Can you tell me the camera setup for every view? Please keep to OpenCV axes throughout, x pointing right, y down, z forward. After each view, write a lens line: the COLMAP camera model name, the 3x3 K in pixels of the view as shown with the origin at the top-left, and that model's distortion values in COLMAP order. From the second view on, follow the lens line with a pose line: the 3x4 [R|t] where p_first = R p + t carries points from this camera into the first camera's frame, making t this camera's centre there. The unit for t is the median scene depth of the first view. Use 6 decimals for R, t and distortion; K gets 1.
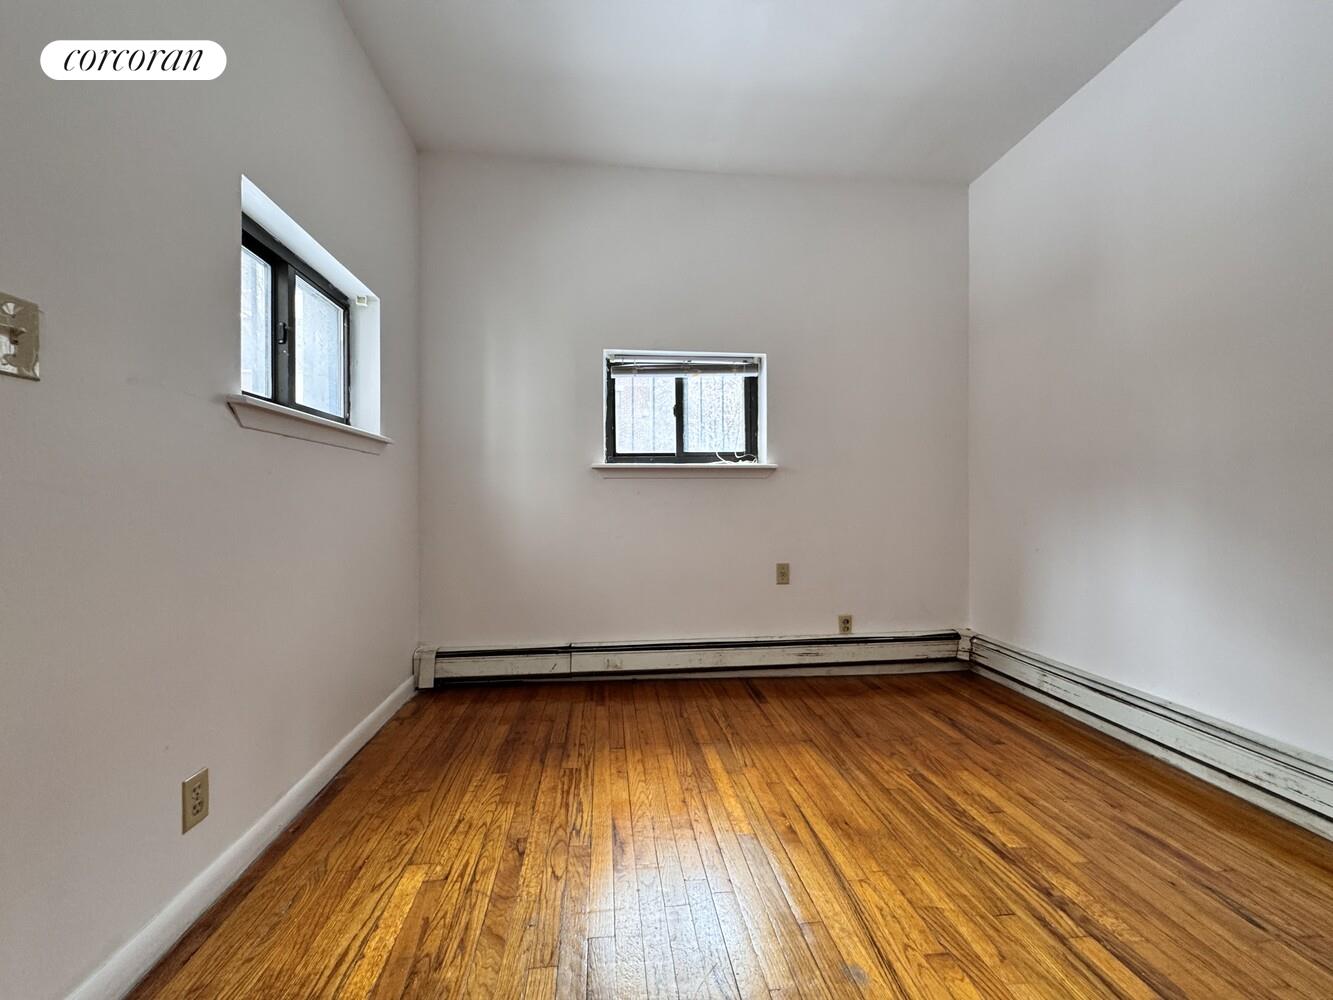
lens RADIAL K [[537.1, 0, 666.5], [0, 537.1, 500.0], [0, 0, 1]] dist [-0.001091, -0.000022]
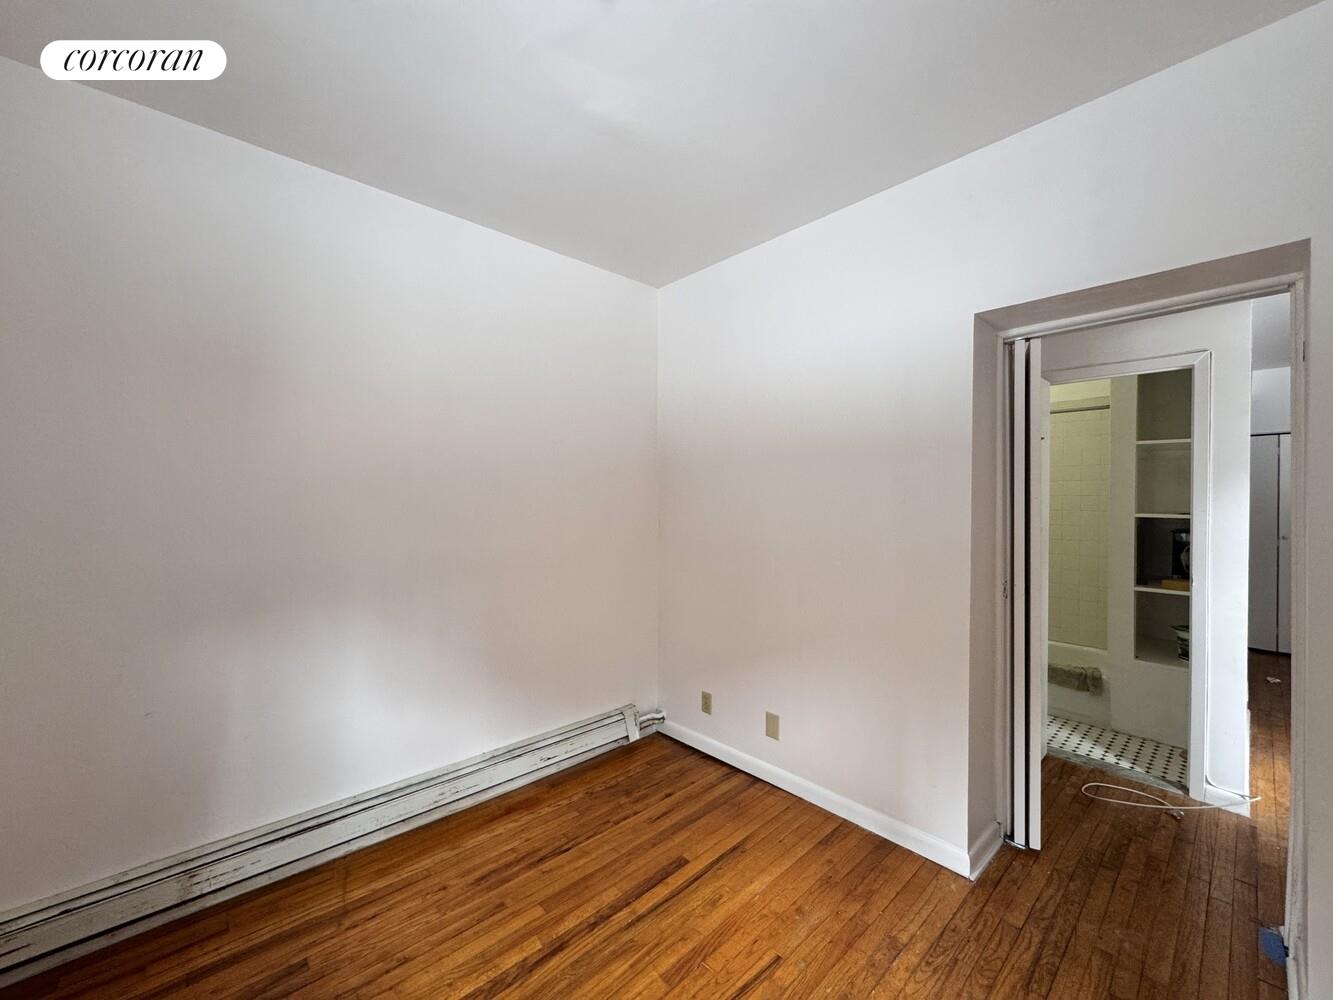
lens RADIAL K [[537.1, 0, 666.5], [0, 537.1, 500.0], [0, 0, 1]] dist [-0.001091, -0.000022]
pose [[-0.588920, -0.006307, 0.808167, -0.413097], [-0.004013, 0.999980, 0.004879, -0.298284], [-0.808182, -0.000369, -0.588933, 1.349204]]
